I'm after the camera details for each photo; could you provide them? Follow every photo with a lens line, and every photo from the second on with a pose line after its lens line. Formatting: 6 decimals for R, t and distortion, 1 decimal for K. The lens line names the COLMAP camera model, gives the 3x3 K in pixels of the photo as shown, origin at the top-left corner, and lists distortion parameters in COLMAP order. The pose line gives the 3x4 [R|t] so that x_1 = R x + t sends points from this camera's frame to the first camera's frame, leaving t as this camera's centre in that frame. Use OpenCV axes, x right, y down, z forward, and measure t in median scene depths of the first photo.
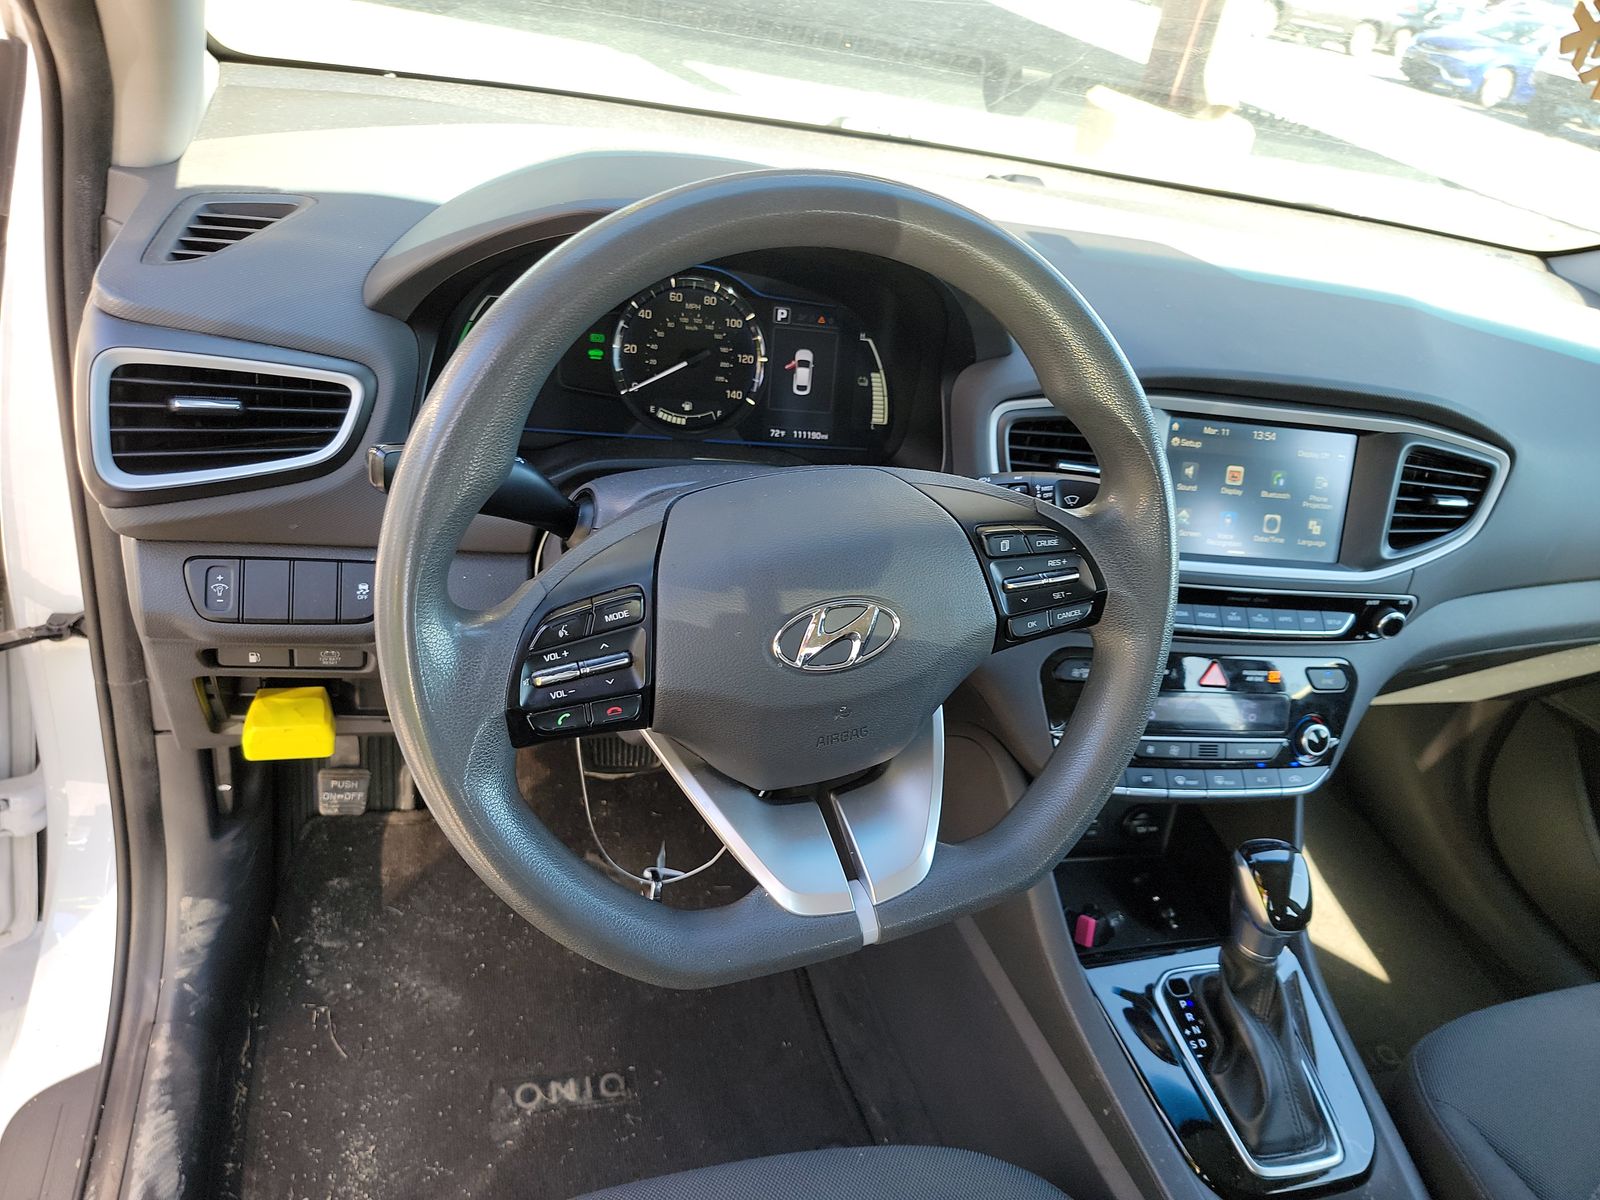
lens RADIAL K [[1135.0, 0, 801.7], [0, 1135.0, 611.6], [0, 0, 1]] dist [0.036721, -0.013955]
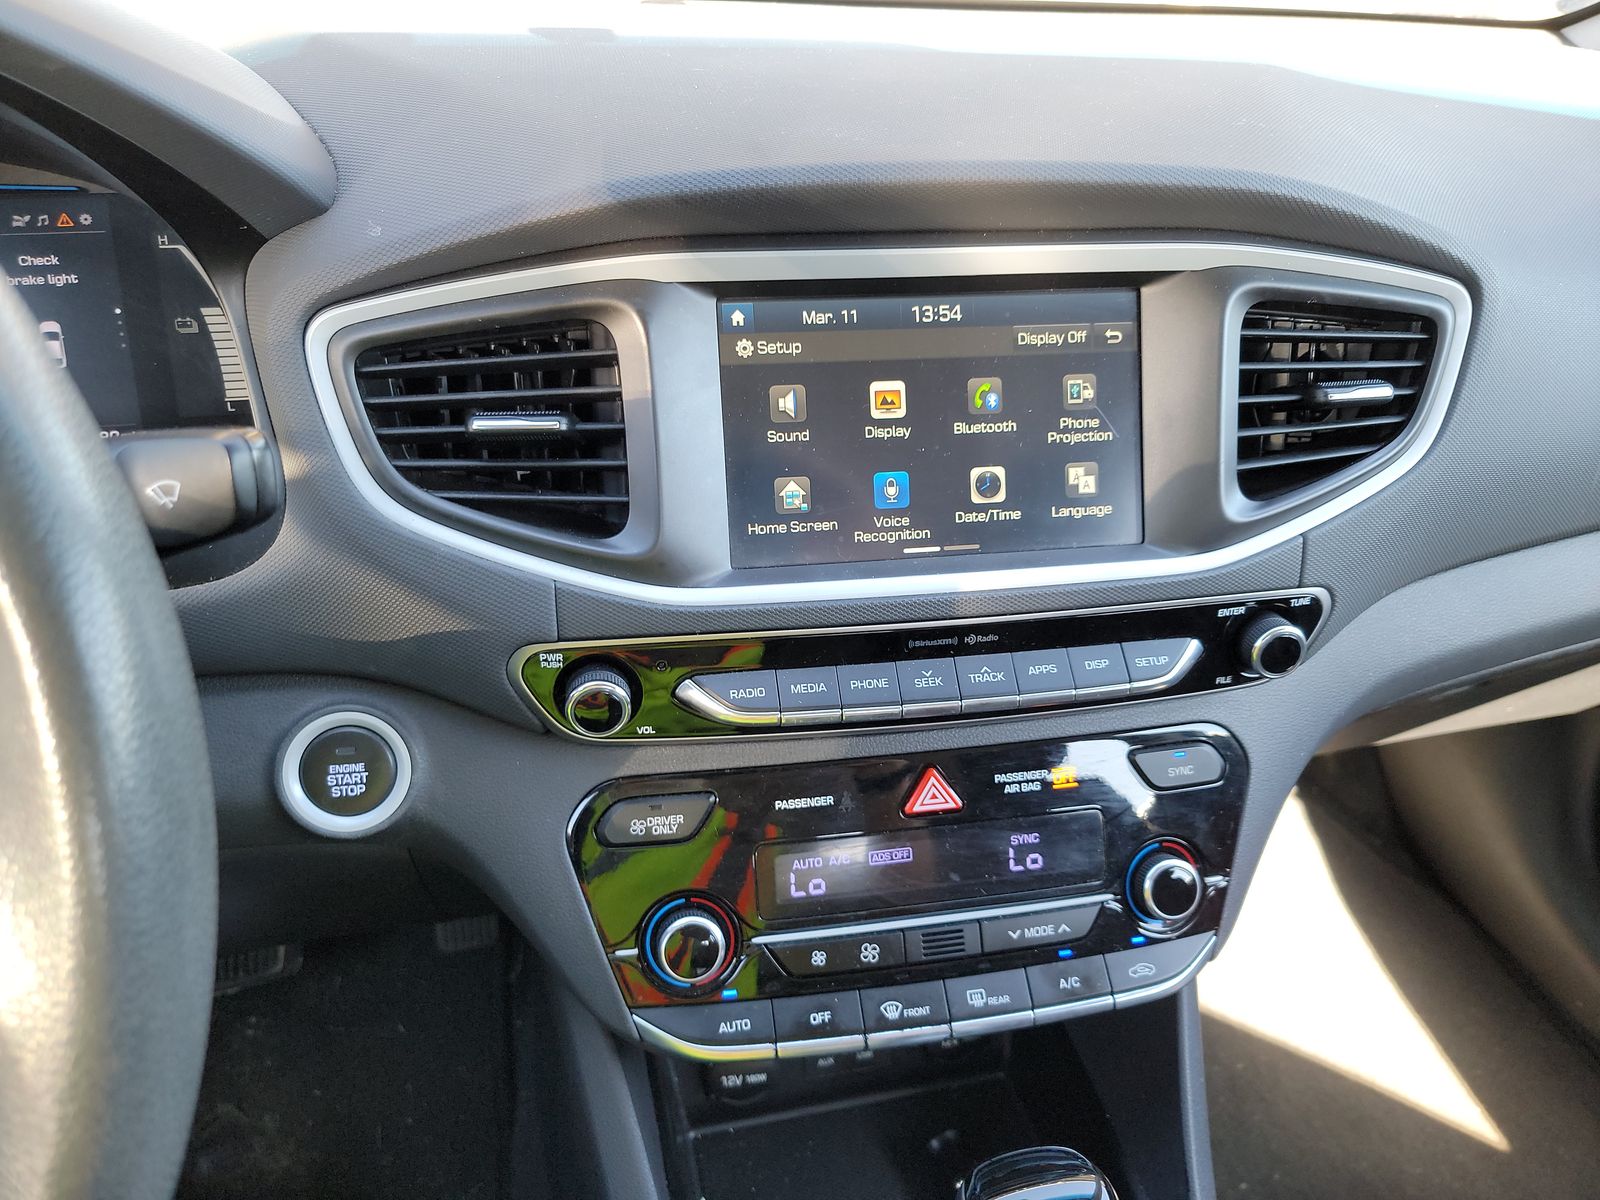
lens RADIAL K [[1135.0, 0, 797.2], [0, 1135.0, 588.8], [0, 0, 1]] dist [0.036721, -0.013955]
pose [[0.987409, -0.129949, -0.090201, 0.356363], [0.125117, 0.990484, -0.057329, -0.012862], [0.096793, 0.045321, 0.994272, 0.479988]]
